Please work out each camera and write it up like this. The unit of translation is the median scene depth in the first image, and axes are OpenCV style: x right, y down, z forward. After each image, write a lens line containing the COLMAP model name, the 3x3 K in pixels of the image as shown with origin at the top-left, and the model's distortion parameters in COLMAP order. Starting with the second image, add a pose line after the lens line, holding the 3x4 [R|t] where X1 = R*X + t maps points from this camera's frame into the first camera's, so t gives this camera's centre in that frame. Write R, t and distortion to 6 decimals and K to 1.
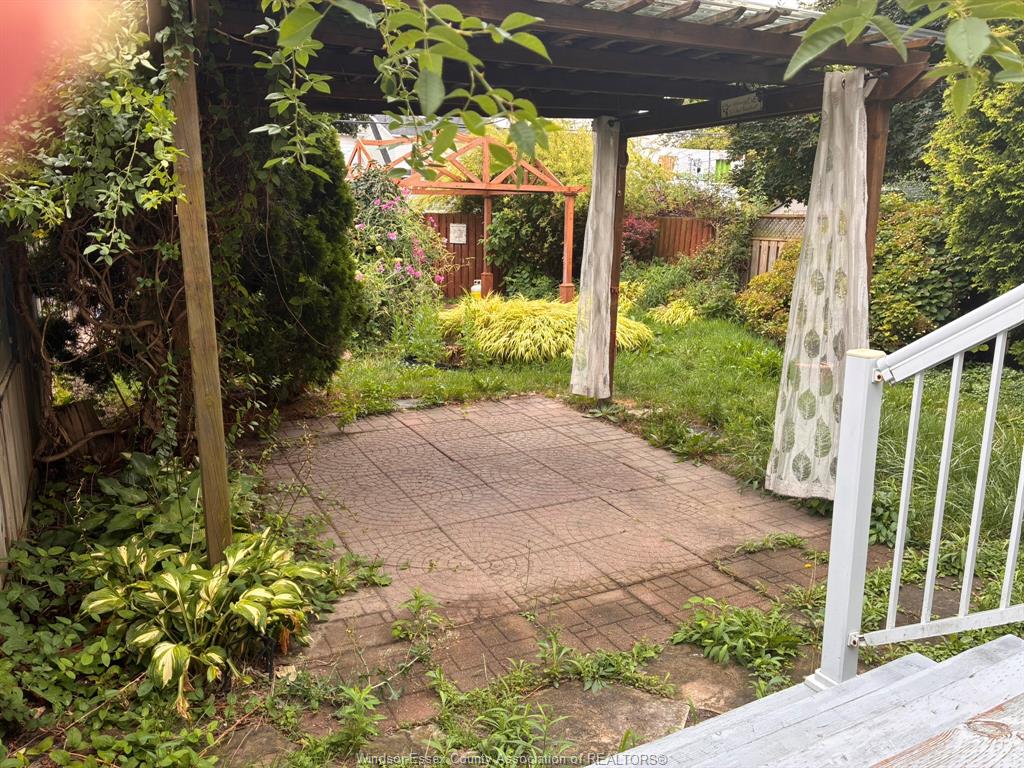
lens RADIAL K [[773.9, 0, 511.9], [0, 773.9, 374.5], [0, 0, 1]] dist [0.044013, -0.071543]
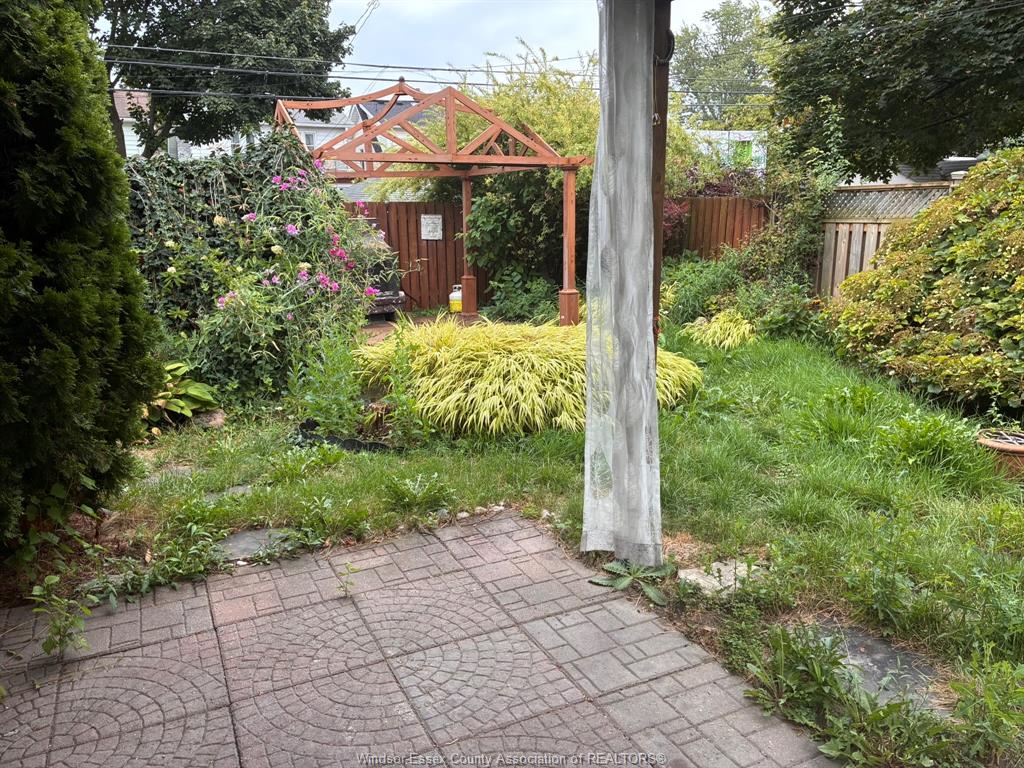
lens RADIAL K [[773.9, 0, 511.9], [0, 773.9, 374.5], [0, 0, 1]] dist [0.044013, -0.071543]
pose [[0.999584, -0.023868, -0.016215, 0.031457], [0.023938, 0.999705, 0.004080, -0.047166], [0.016113, -0.004466, 0.999860, 0.300851]]
